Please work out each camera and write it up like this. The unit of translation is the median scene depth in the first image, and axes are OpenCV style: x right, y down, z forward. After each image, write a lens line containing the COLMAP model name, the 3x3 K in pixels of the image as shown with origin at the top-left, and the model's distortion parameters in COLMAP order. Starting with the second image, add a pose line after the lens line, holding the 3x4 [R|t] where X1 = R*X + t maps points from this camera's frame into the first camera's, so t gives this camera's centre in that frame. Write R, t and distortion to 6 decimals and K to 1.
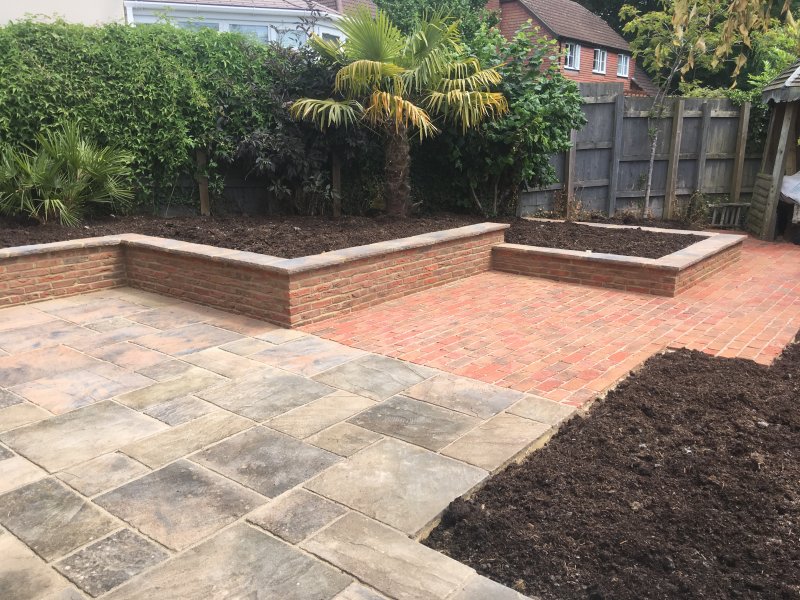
lens RADIAL K [[673.5, 0, 400.0], [0, 673.5, 300.0], [0, 0, 1]] dist [0.117940, -0.172533]
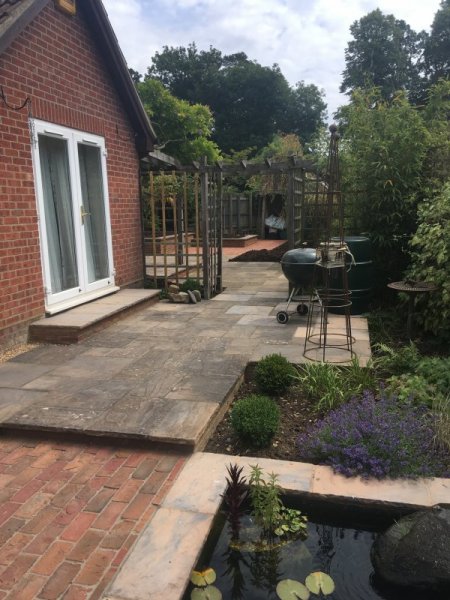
lens RADIAL K [[505.1, 0, 225.0], [0, 505.1, 300.0], [0, 0, 1]] dist [0.117940, -0.172533]
pose [[0.906817, -0.089883, 0.411830, -0.705108], [0.117643, 0.992146, -0.042502, 0.315267], [-0.404775, 0.086990, 0.910269, -1.185514]]
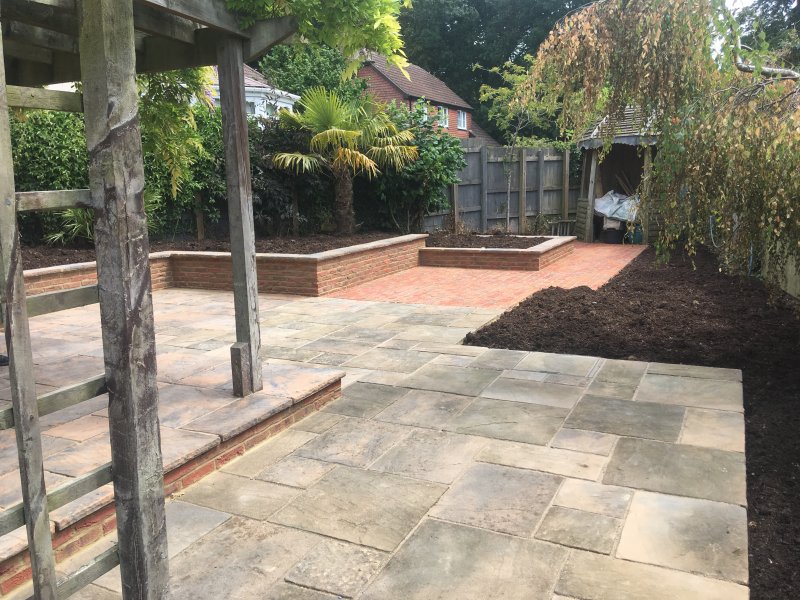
lens RADIAL K [[673.5, 0, 400.0], [0, 673.5, 300.0], [0, 0, 1]] dist [0.117940, -0.172533]
pose [[0.974780, -0.066681, 0.212975, -0.208397], [0.081152, 0.994898, -0.059934, 0.107030], [-0.207892, 0.075706, 0.975218, -0.380888]]
